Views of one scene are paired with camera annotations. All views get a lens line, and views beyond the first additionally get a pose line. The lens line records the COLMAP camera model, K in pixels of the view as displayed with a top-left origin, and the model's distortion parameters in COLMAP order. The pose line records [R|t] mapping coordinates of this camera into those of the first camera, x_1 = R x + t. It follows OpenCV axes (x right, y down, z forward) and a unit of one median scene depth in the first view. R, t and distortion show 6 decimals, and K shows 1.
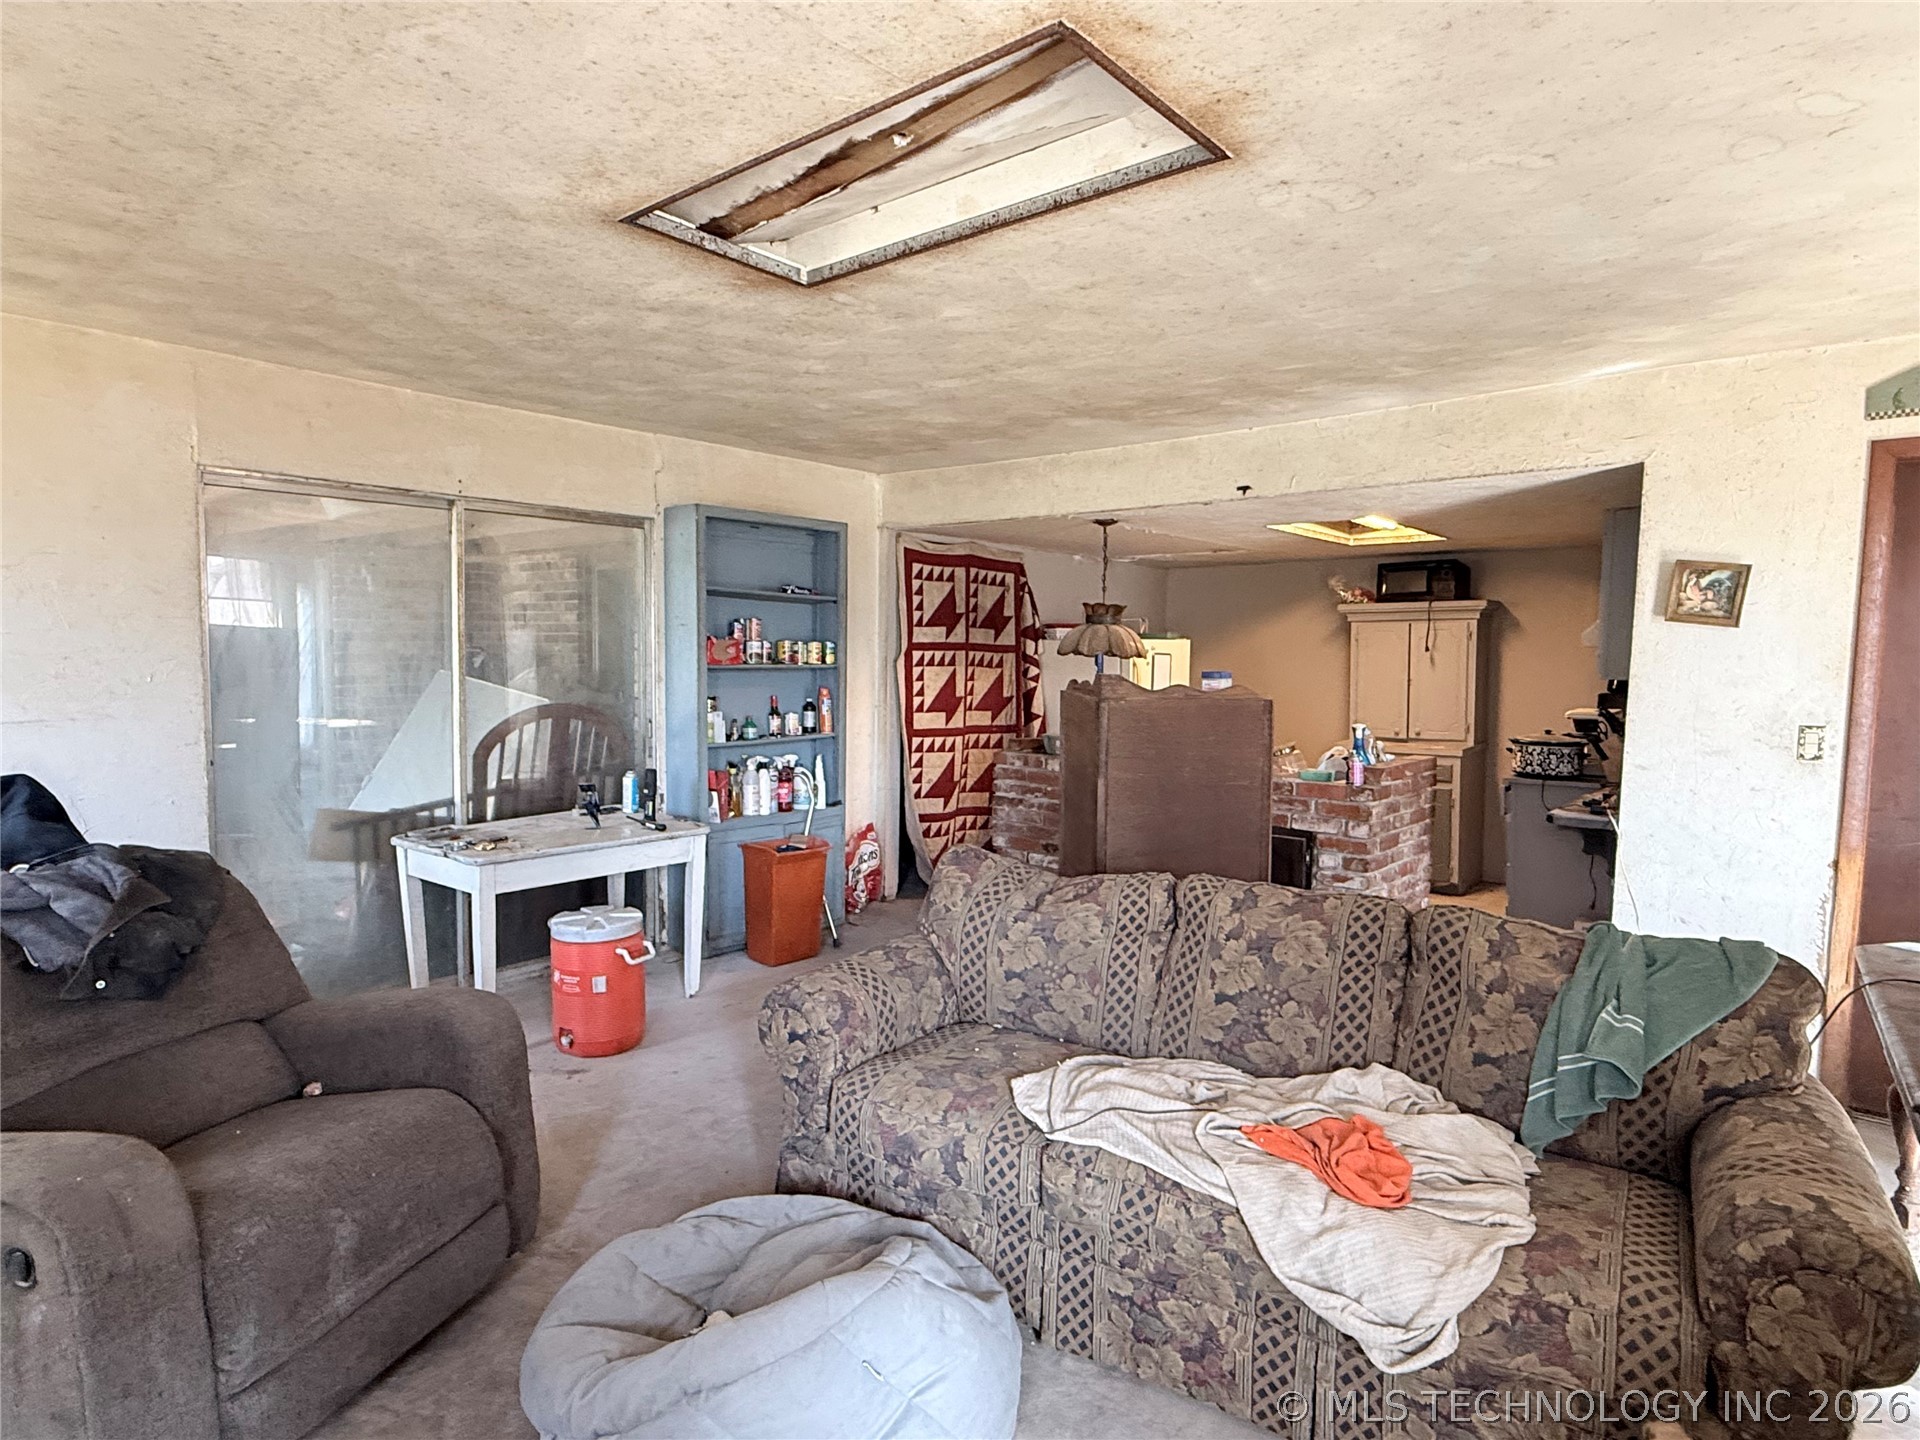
lens RADIAL K [[1067.3, 0, 960.0], [0, 1067.3, 720.0], [0, 0, 1]] dist [0.000082, -0.000036]
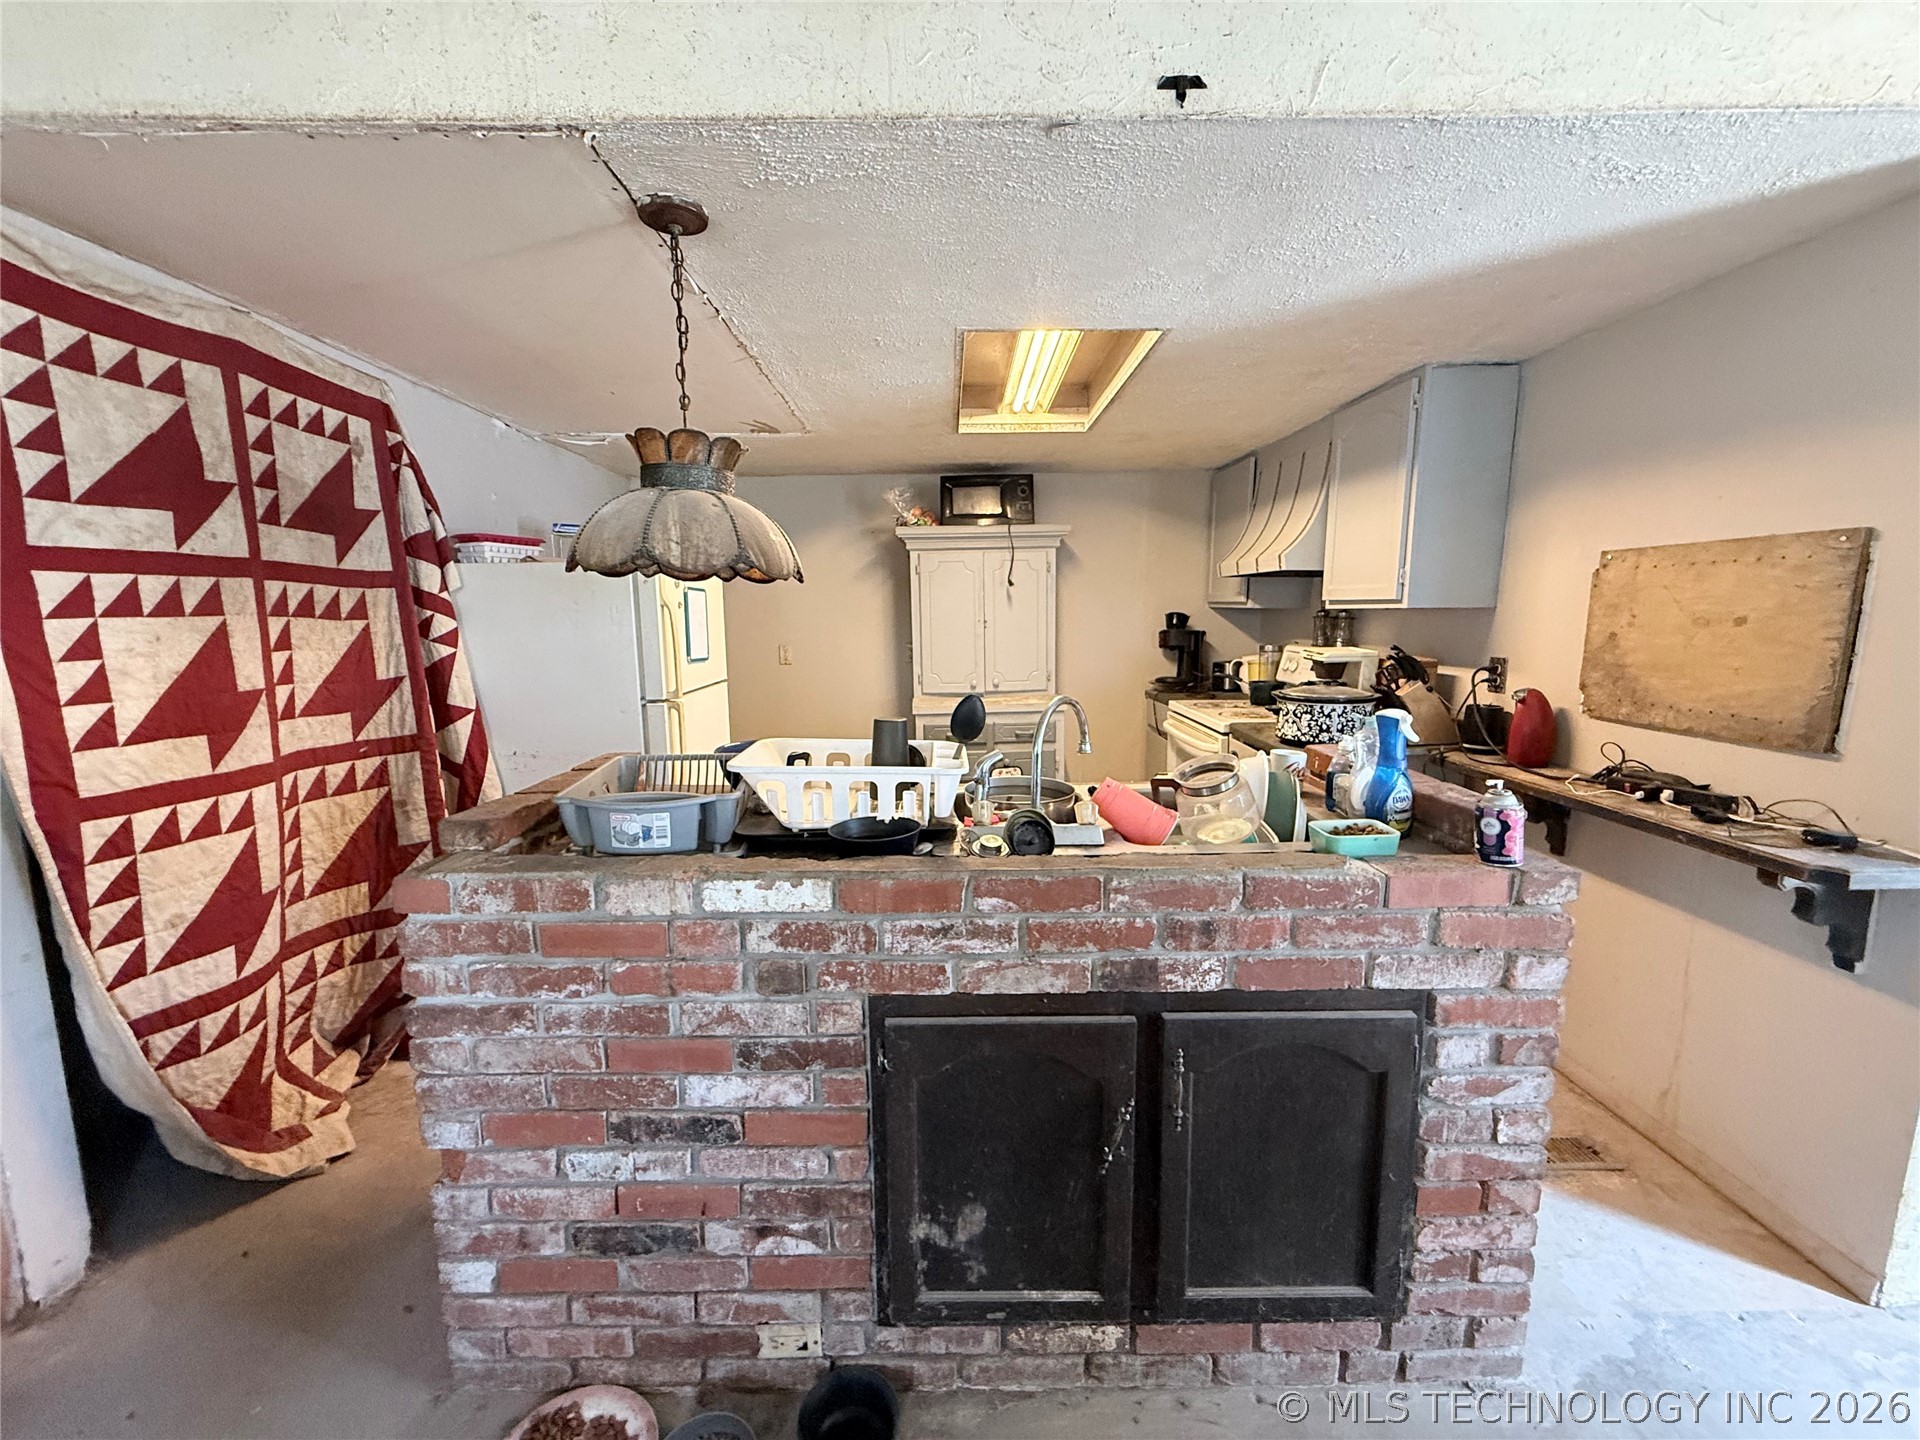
lens RADIAL K [[762.0, 0, 952.5], [0, 762.0, 720.4], [0, 0, 1]] dist [0.000038, -0.000126]
pose [[0.755685, -0.111131, 0.645438, 0.013286], [0.058754, 0.993028, 0.102190, -0.024113], [-0.652294, -0.039302, 0.756946, 0.590369]]
